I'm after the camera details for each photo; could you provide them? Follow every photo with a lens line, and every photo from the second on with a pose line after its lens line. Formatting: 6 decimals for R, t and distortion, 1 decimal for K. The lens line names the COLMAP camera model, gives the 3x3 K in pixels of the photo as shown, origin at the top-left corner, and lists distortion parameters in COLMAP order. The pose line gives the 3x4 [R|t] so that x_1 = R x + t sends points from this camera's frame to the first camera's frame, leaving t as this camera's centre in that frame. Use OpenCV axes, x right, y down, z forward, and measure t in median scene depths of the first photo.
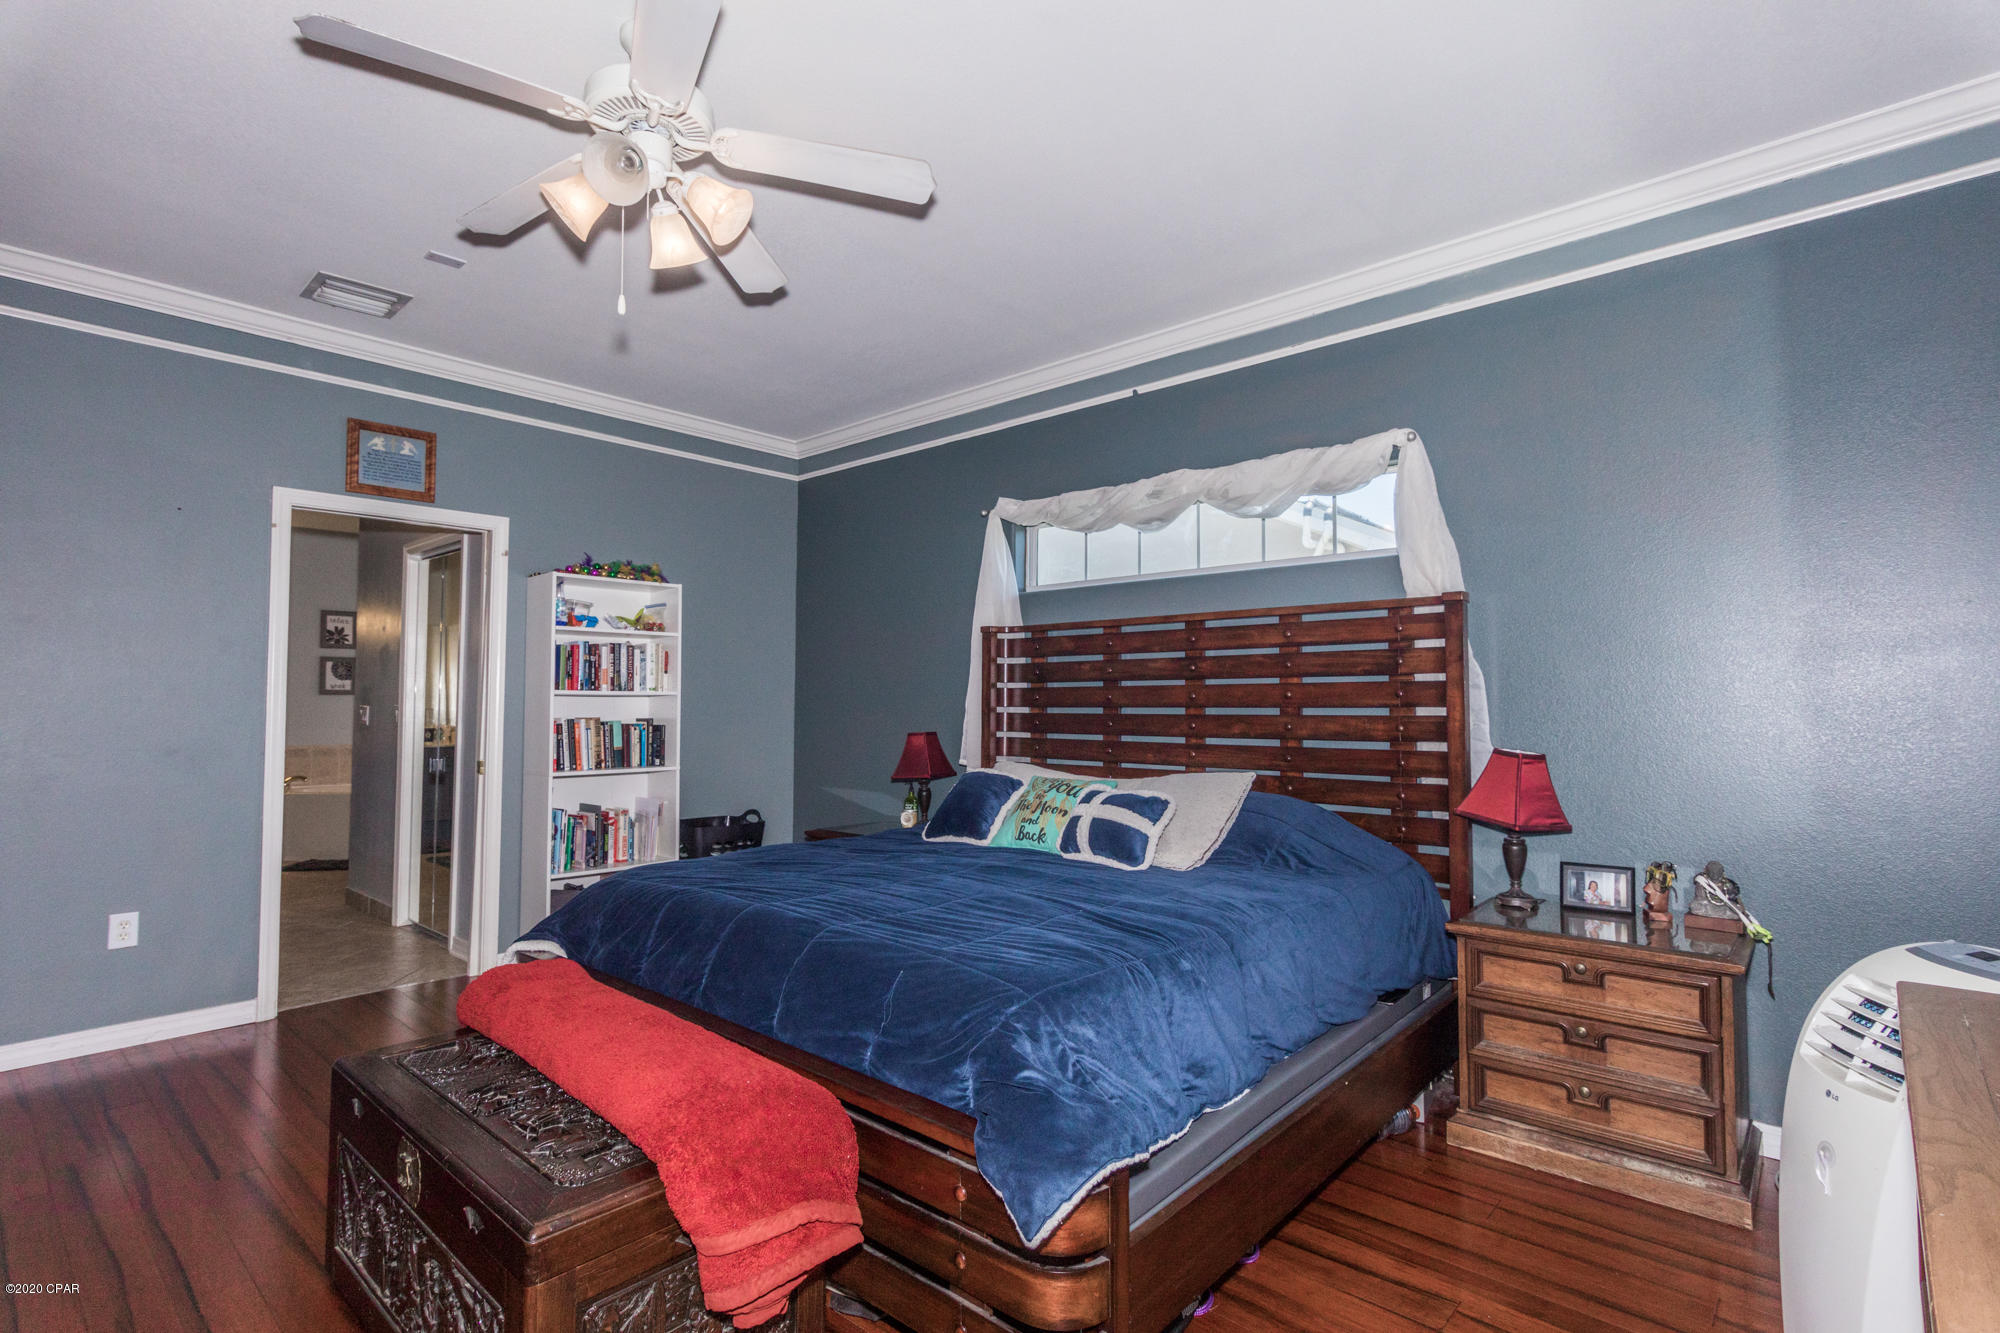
lens RADIAL K [[953.4, 0, 1004.0], [0, 953.4, 669.4], [0, 0, 1]] dist [0.002762, 0.000036]
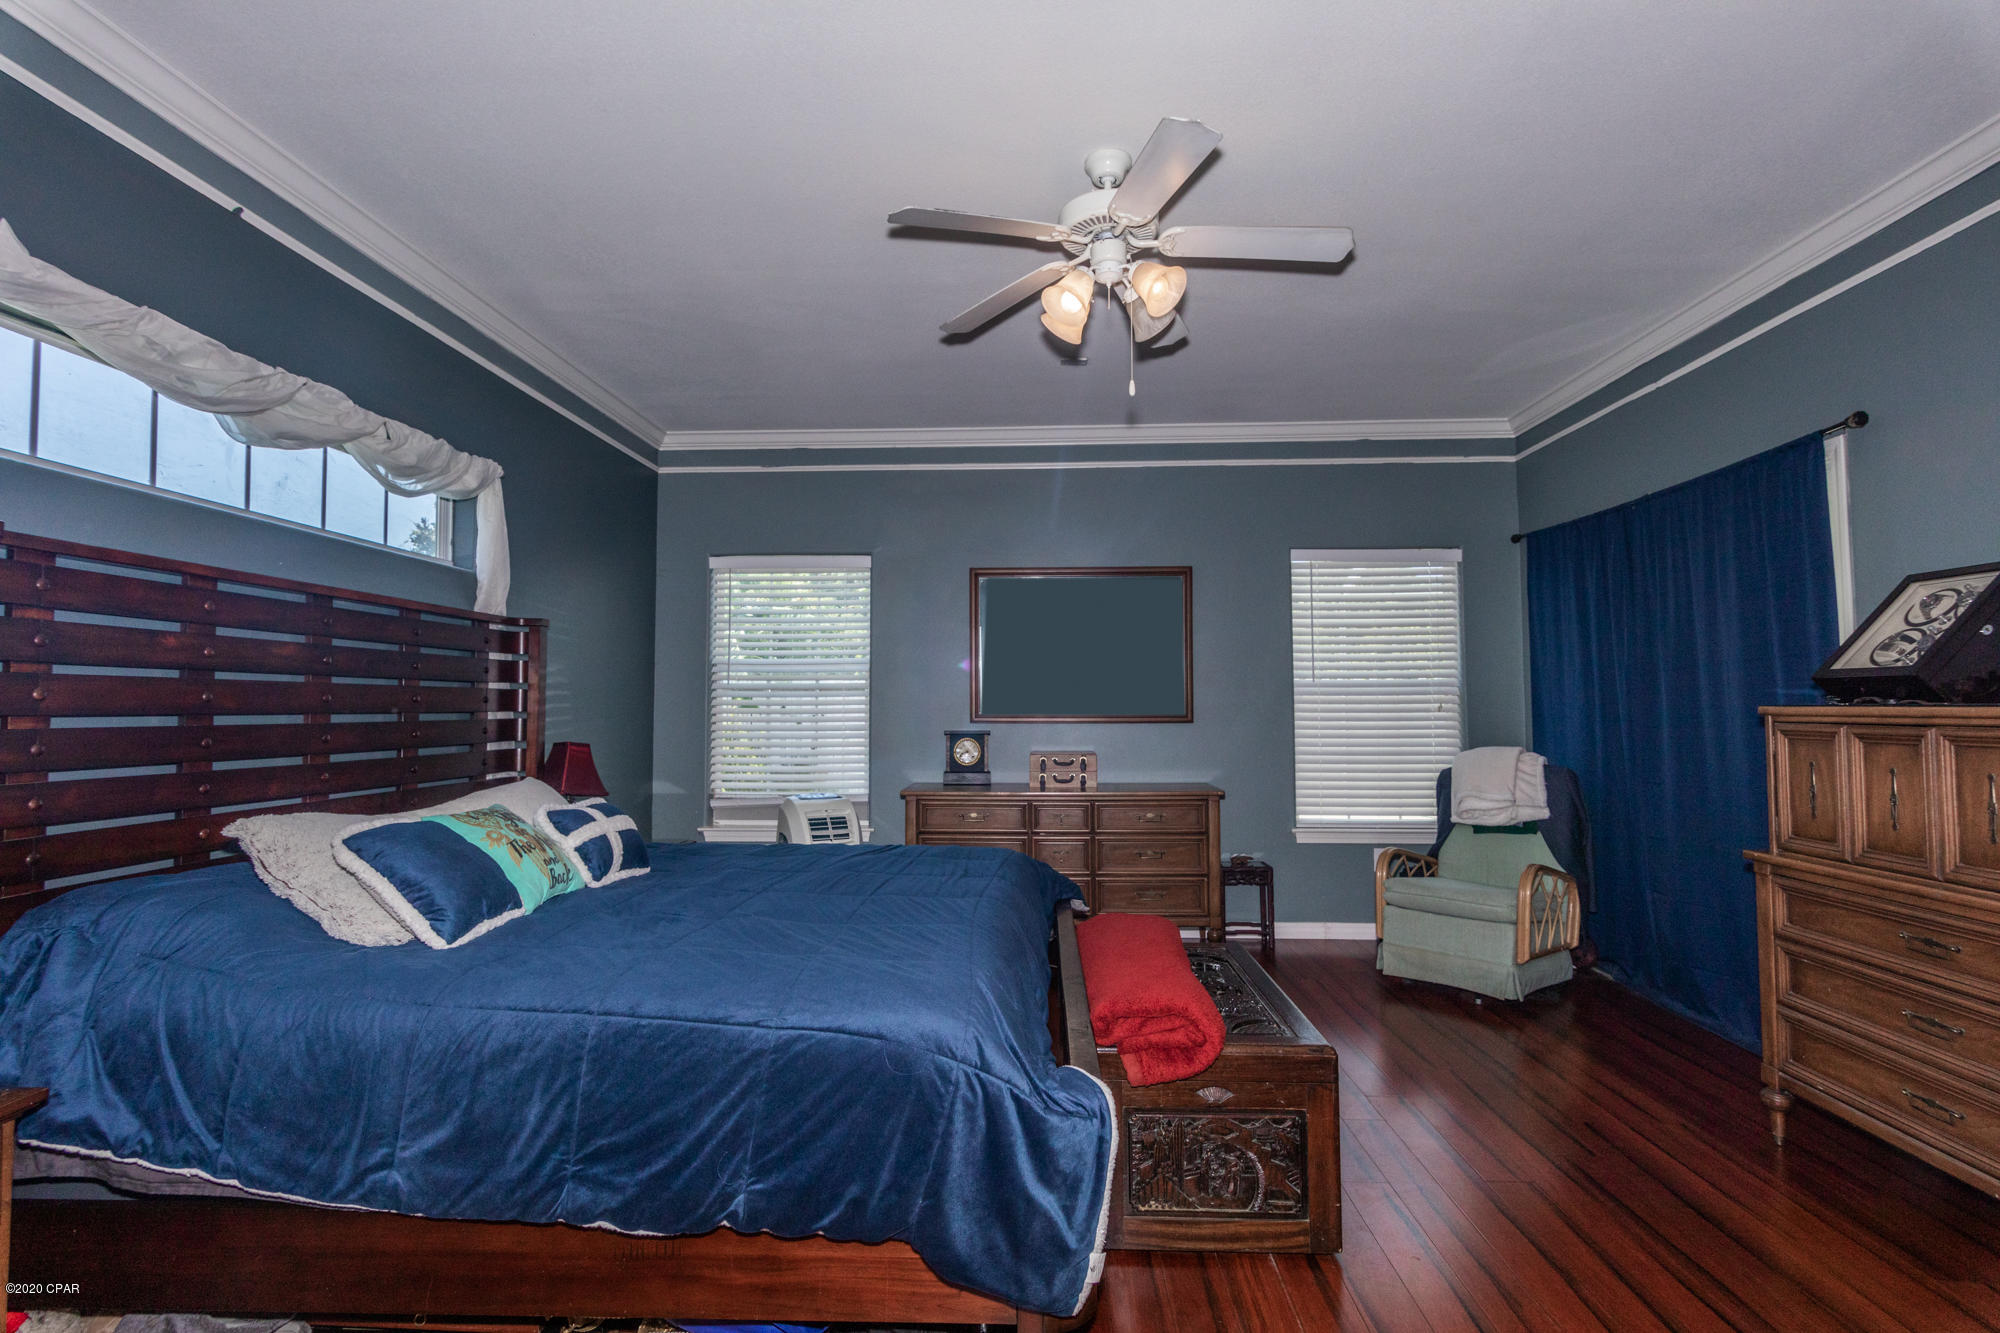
lens RADIAL K [[953.4, 0, 991.1], [0, 953.4, 669.1], [0, 0, 1]] dist [0.002762, 0.000036]
pose [[-0.622786, 0.033135, 0.781690, -0.694409], [-0.027936, 0.997524, -0.064540, 0.038534], [-0.781893, -0.062032, -0.620319, 1.048815]]
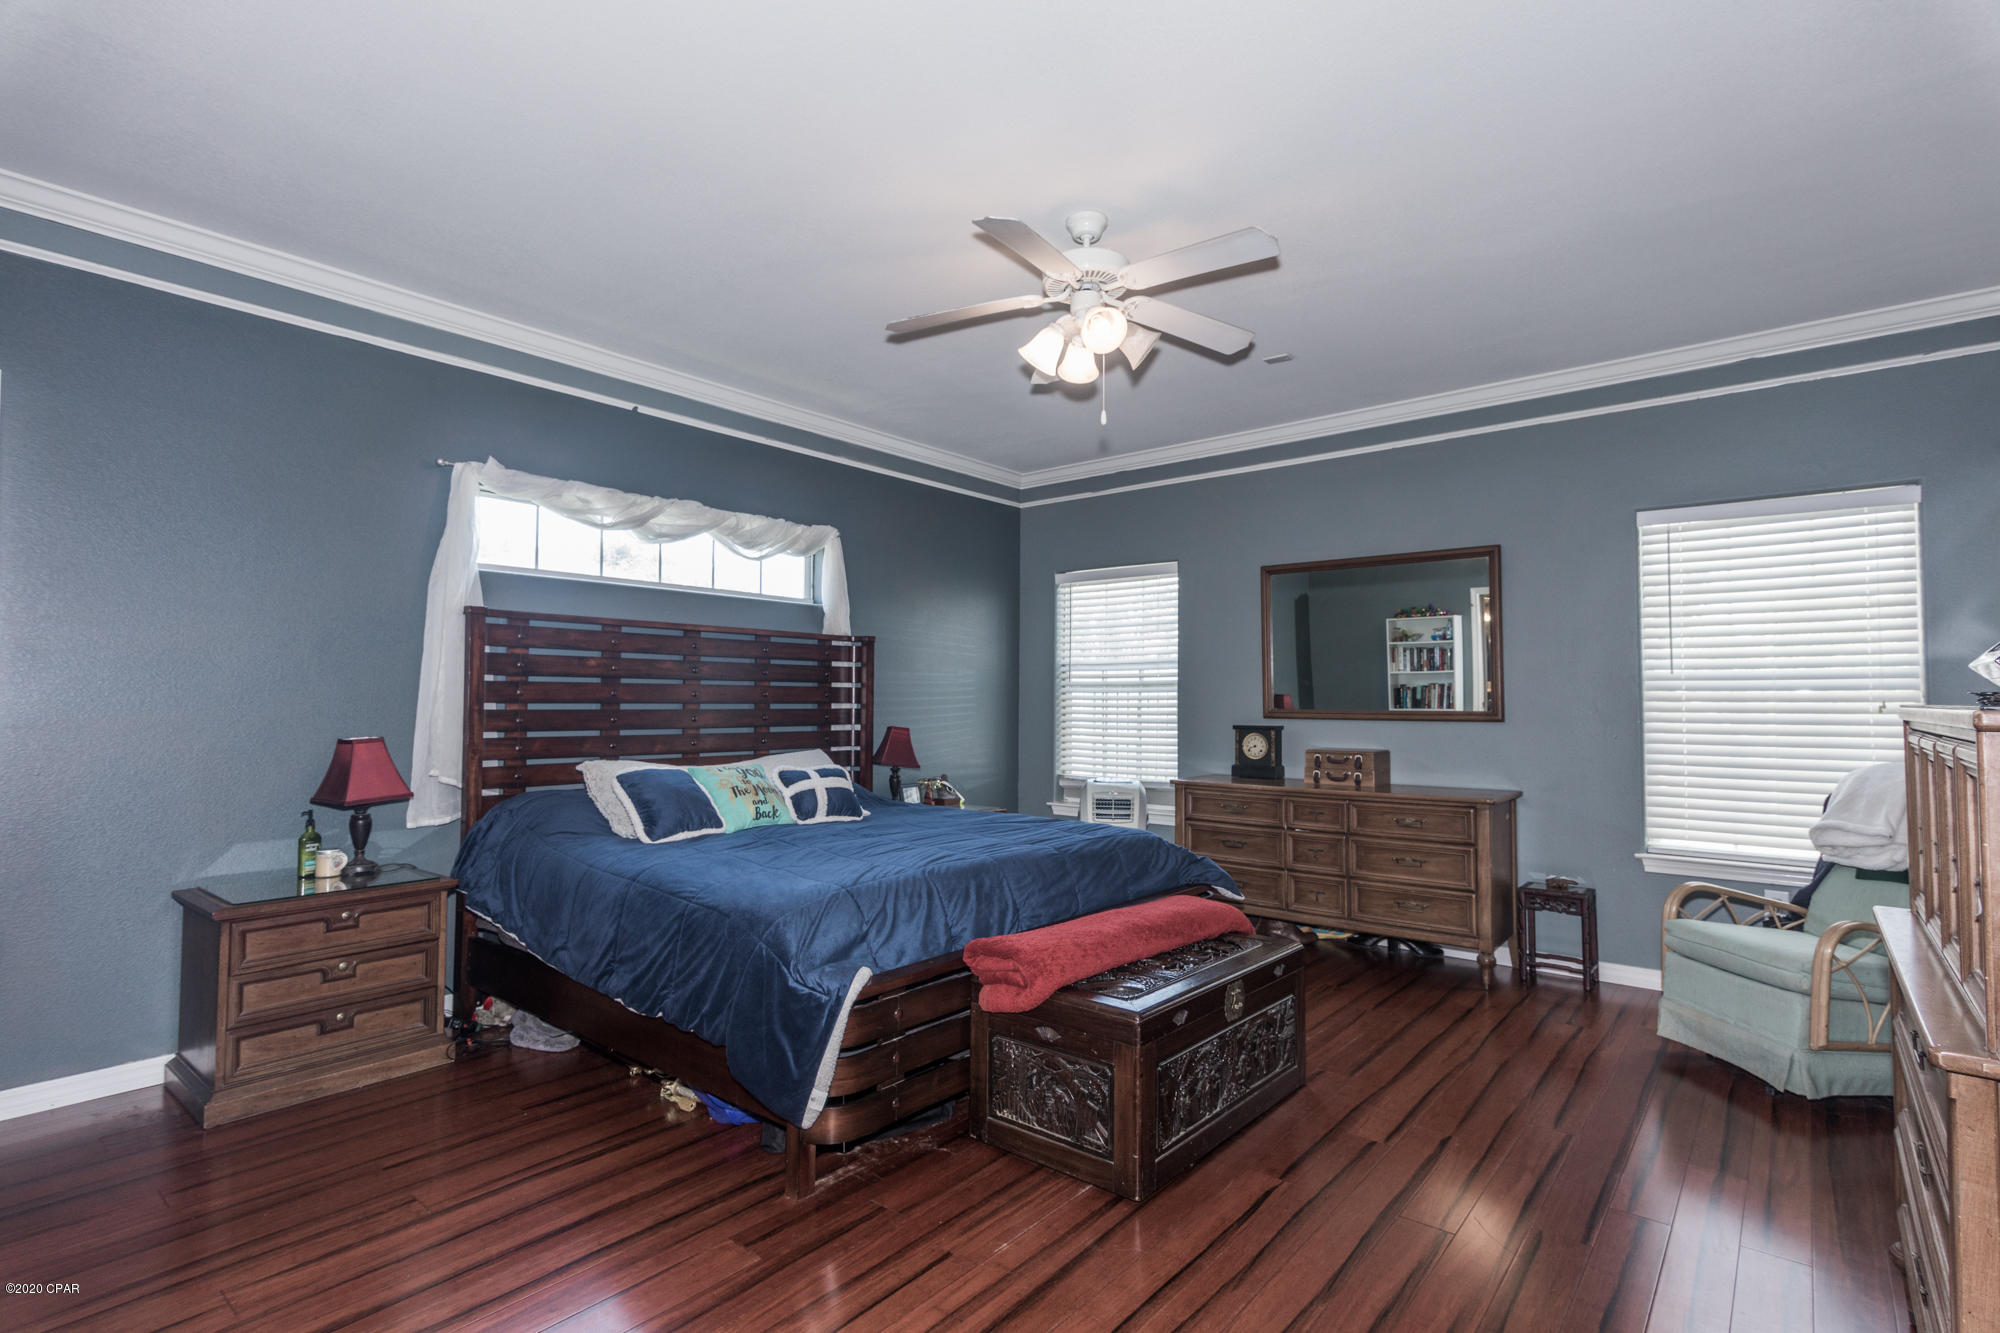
lens RADIAL K [[953.4, 0, 1001.0], [0, 953.4, 667.3], [0, 0, 1]] dist [0.002762, 0.000036]
pose [[-0.025969, 0.036683, 0.998989, -0.991451], [-0.043002, 0.998360, -0.037778, 0.023131], [-0.998737, -0.043940, -0.024349, 0.643846]]
